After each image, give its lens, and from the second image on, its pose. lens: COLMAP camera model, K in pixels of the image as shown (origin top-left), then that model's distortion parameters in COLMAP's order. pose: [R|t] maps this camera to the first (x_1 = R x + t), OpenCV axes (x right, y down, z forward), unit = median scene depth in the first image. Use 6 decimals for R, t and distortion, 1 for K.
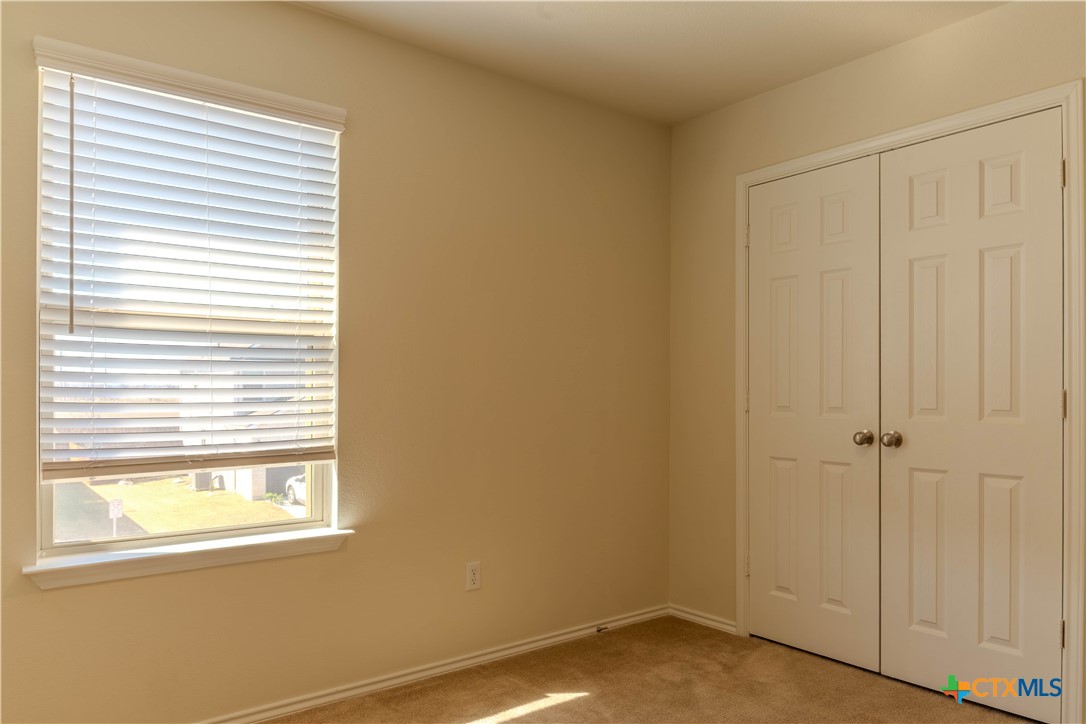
lens RADIAL K [[749.0, 0, 540.9], [0, 749.0, 387.1], [0, 0, 1]] dist [0.033090, 0.000029]
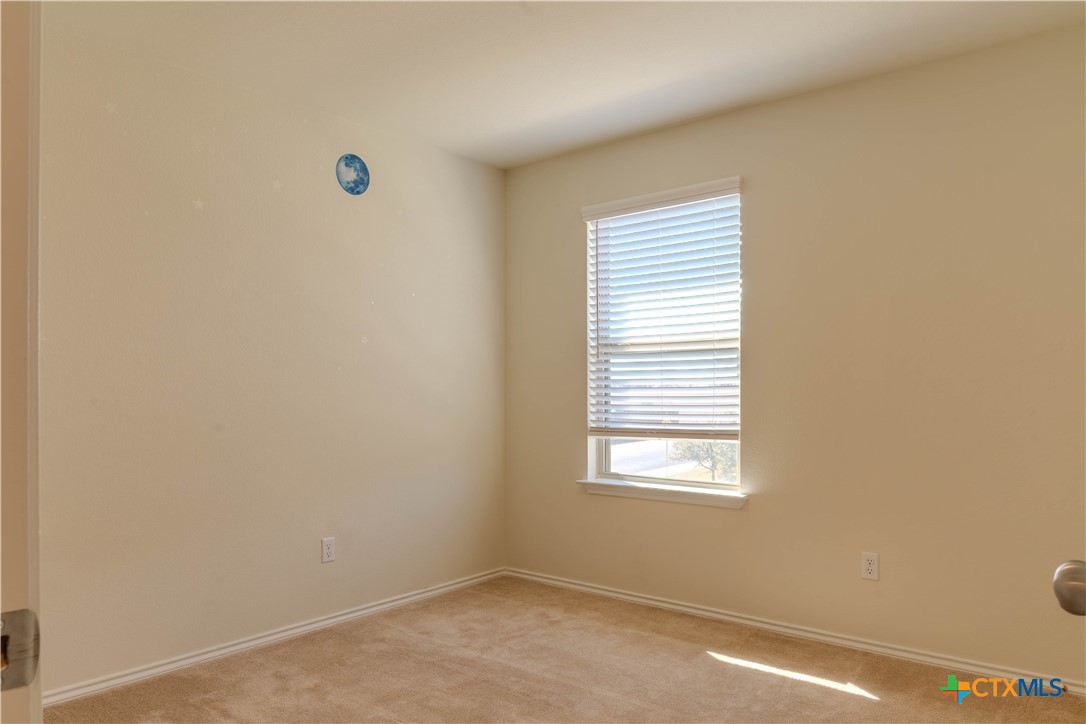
lens RADIAL K [[759.8, 0, 543.0], [0, 759.8, 362.0], [0, 0, 1]] dist [0.003601, -0.001591]
pose [[0.230650, -0.030764, -0.972550, 0.955087], [0.011330, 0.999517, -0.028930, -0.006897], [0.972971, -0.004347, 0.230887, 0.357921]]
